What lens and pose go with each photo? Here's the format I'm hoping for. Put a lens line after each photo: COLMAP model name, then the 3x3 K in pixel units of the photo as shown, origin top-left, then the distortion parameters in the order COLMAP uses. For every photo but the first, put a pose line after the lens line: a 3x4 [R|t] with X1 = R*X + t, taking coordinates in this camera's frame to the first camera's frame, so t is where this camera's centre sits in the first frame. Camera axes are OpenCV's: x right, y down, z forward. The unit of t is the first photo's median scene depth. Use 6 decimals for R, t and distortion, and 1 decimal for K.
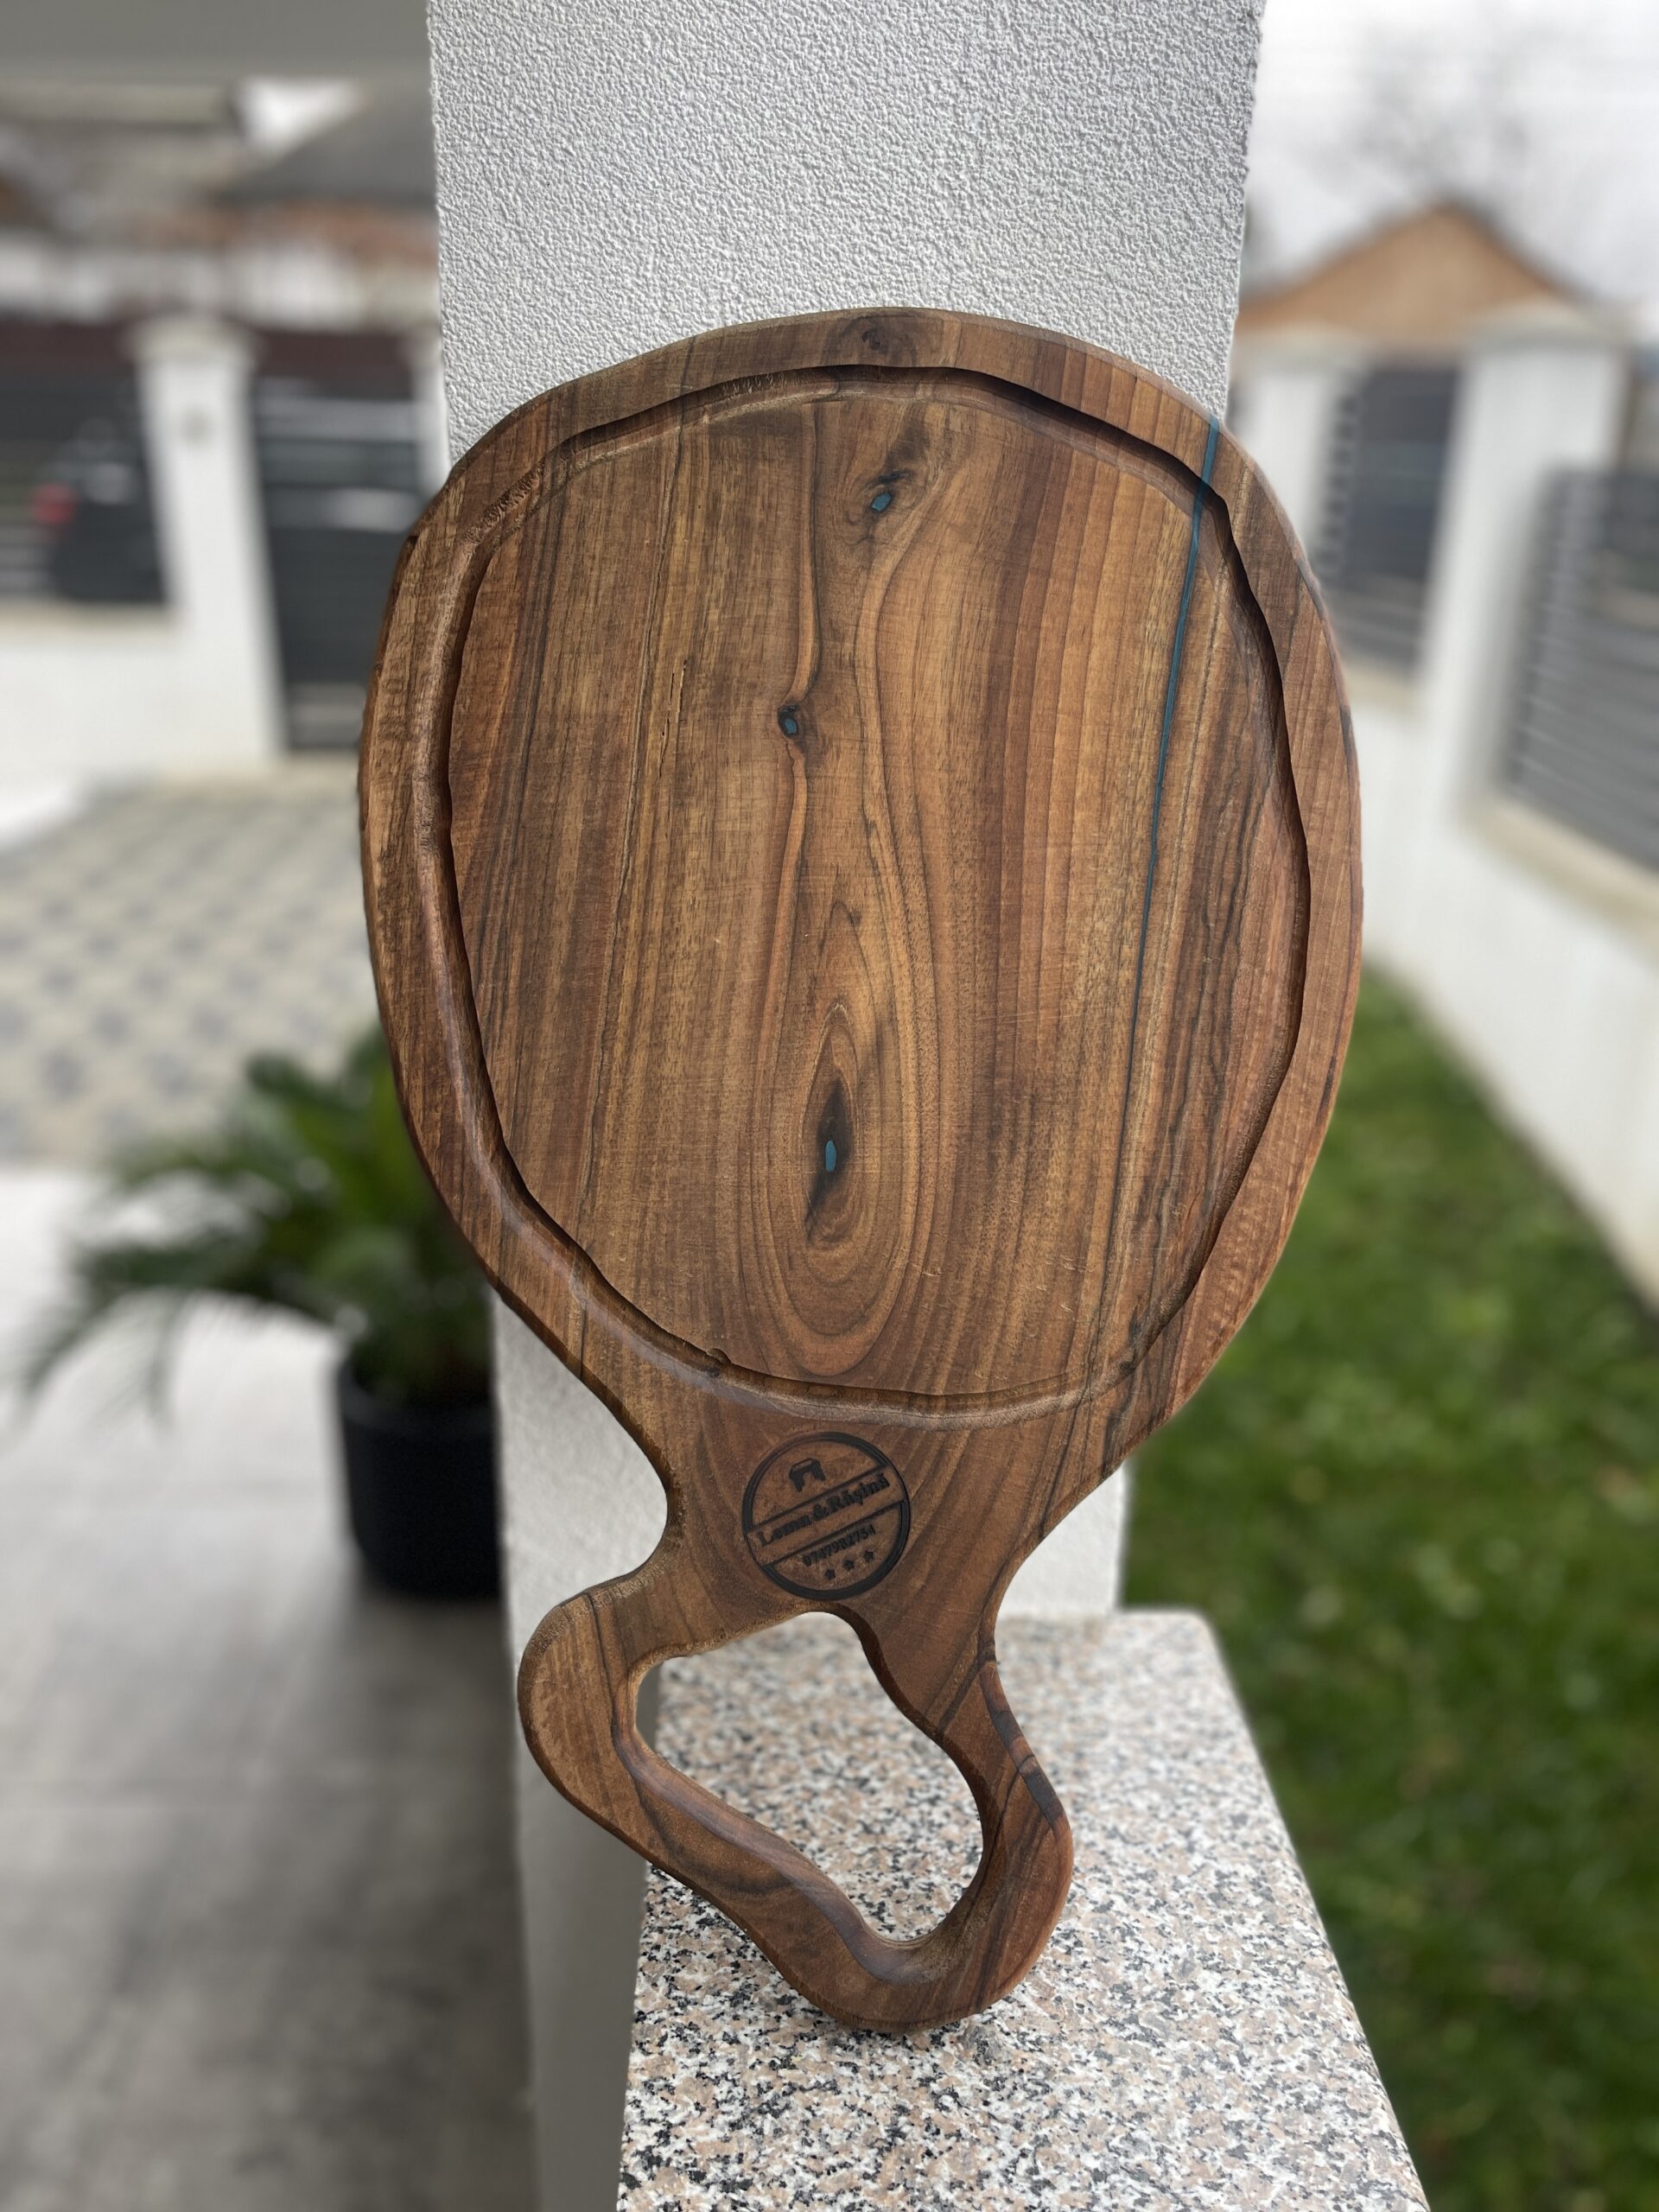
lens RADIAL K [[1676.0, 0, 829.2], [0, 1676.0, 1122.7], [0, 0, 1]] dist [0.079488, -0.118487]
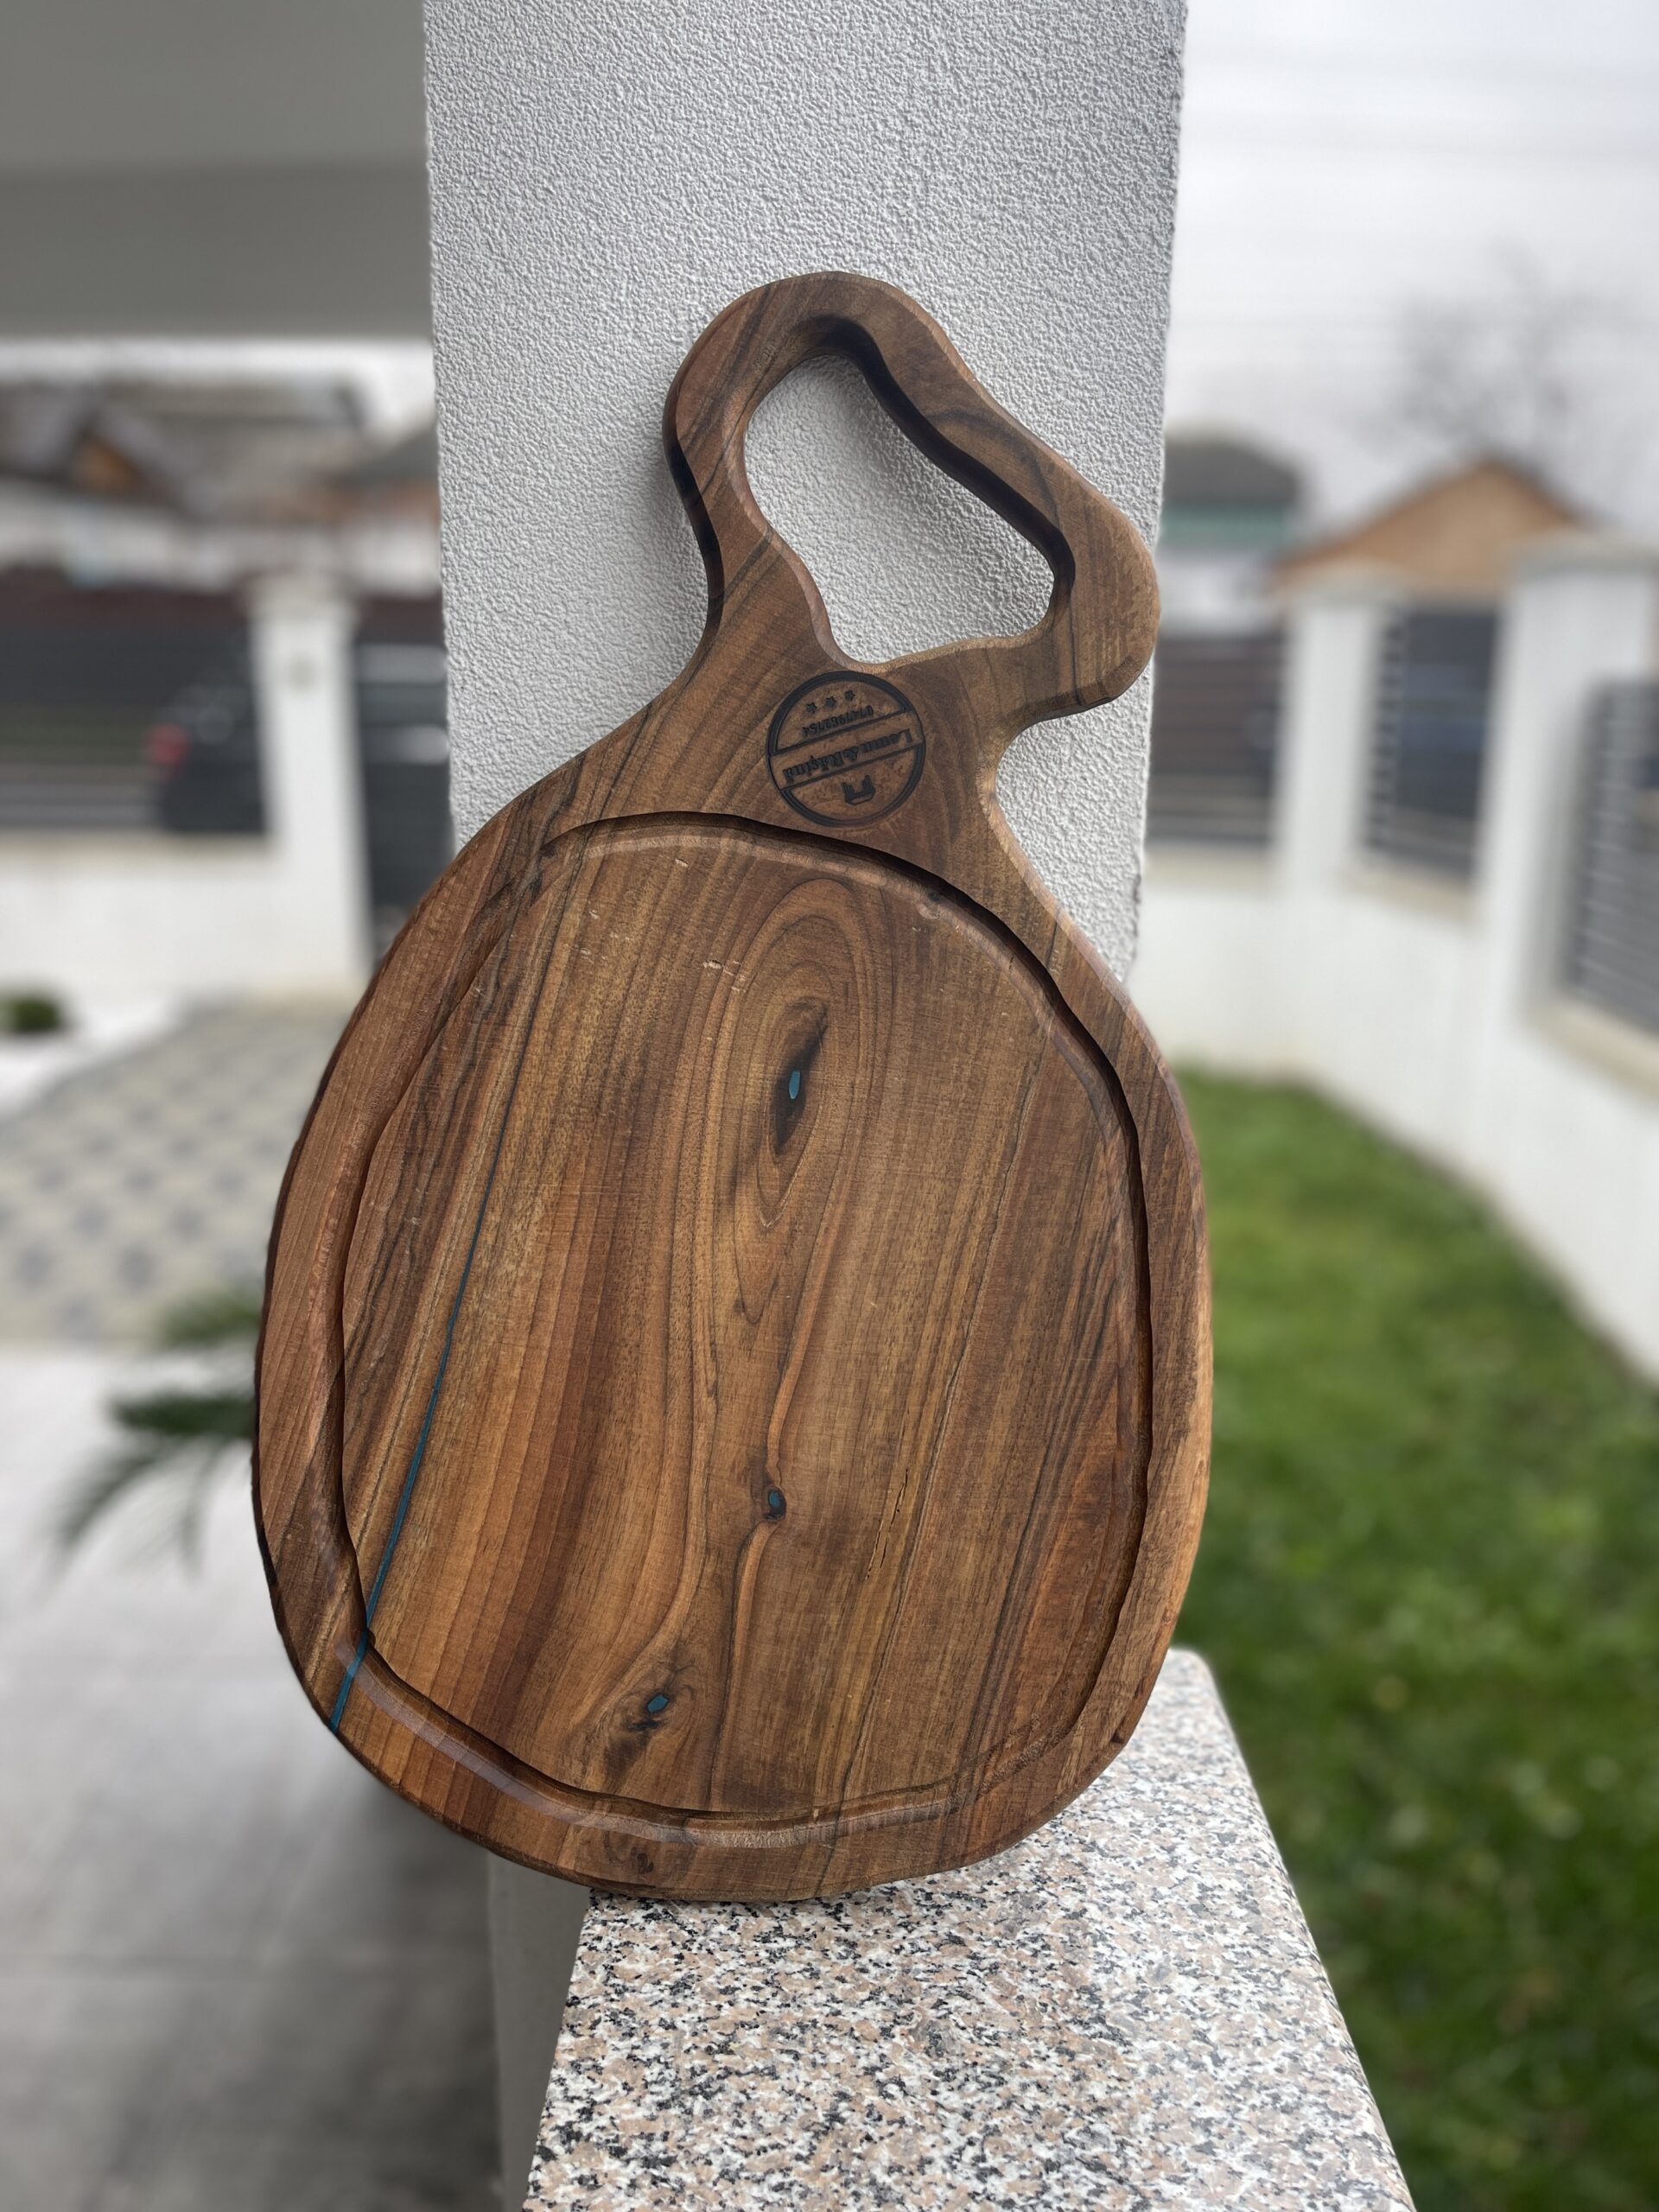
lens RADIAL K [[1676.0, 0, 821.0], [0, 1676.0, 1119.5], [0, 0, 1]] dist [0.079488, -0.118487]
pose [[0.998807, -0.001542, -0.048804, 0.074343], [-0.005166, 0.990554, -0.137029, 0.172024], [0.048554, 0.137118, 0.989364, 0.003852]]
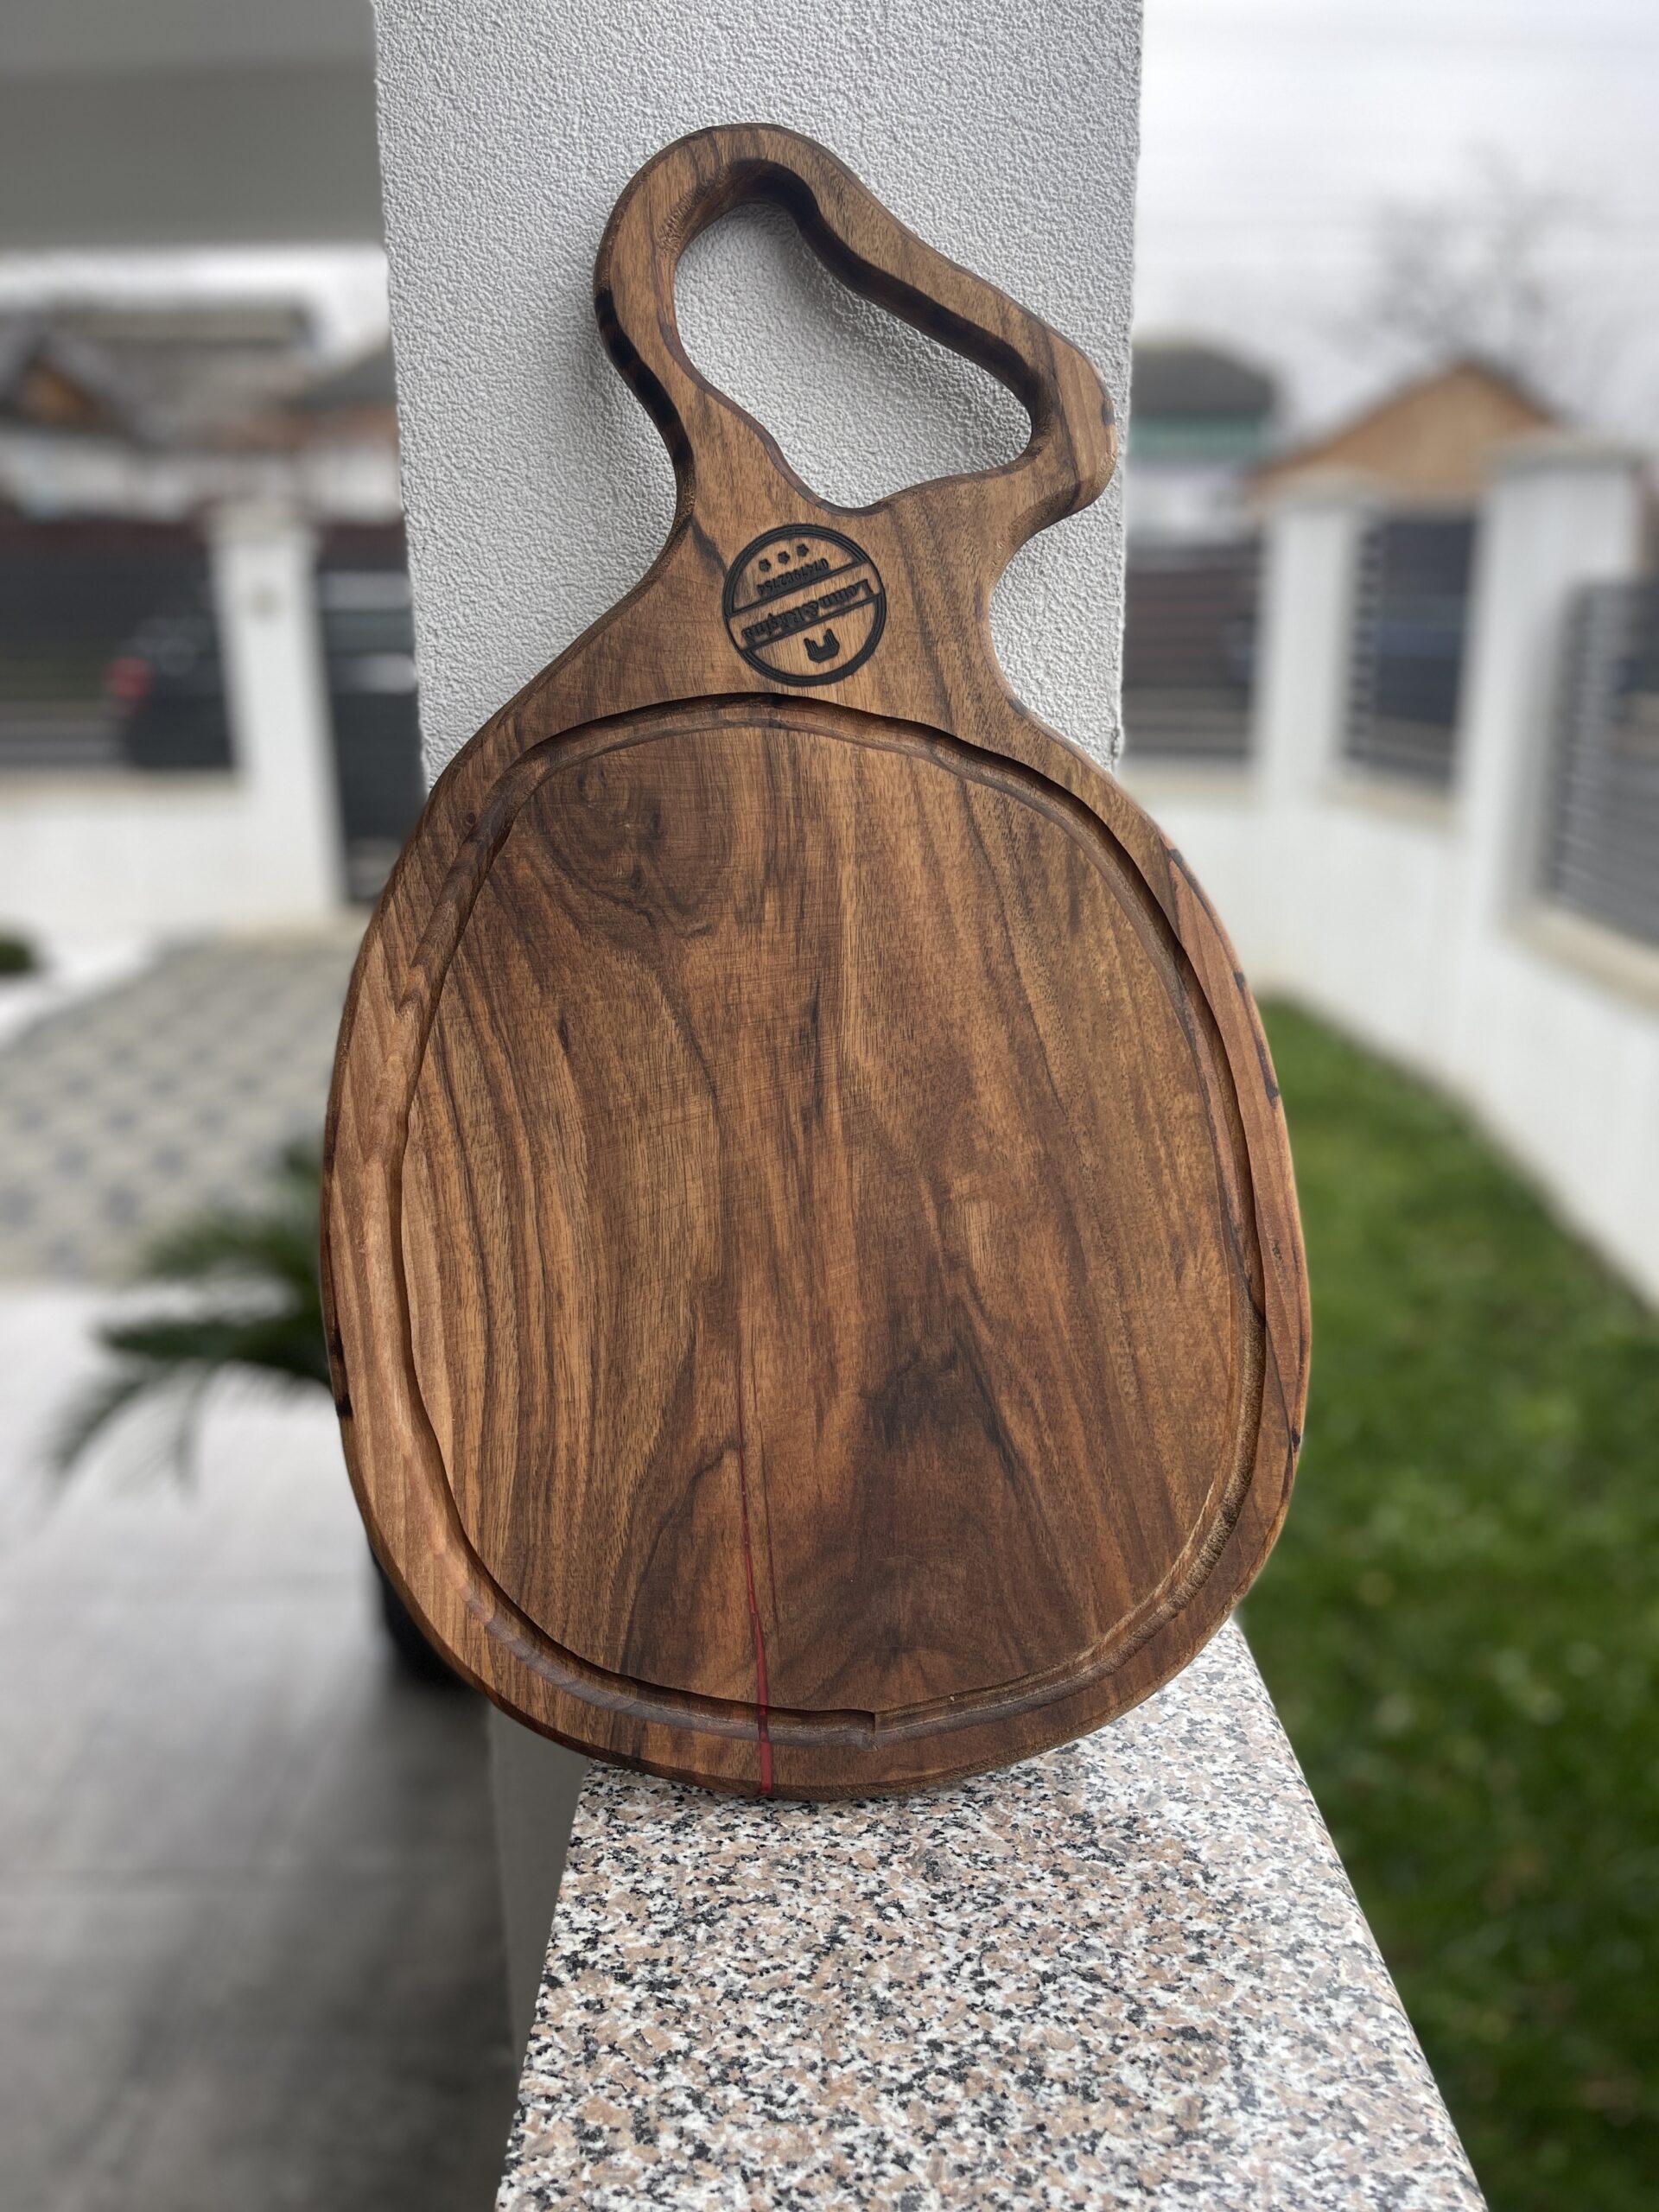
lens RADIAL K [[1676.0, 0, 827.7], [0, 1676.0, 1124.8], [0, 0, 1]] dist [0.079488, -0.118487]
pose [[0.999090, -0.022771, -0.036063, 0.075939], [0.019312, 0.995431, -0.093513, 0.218790], [0.038028, 0.092732, 0.994965, 0.012969]]
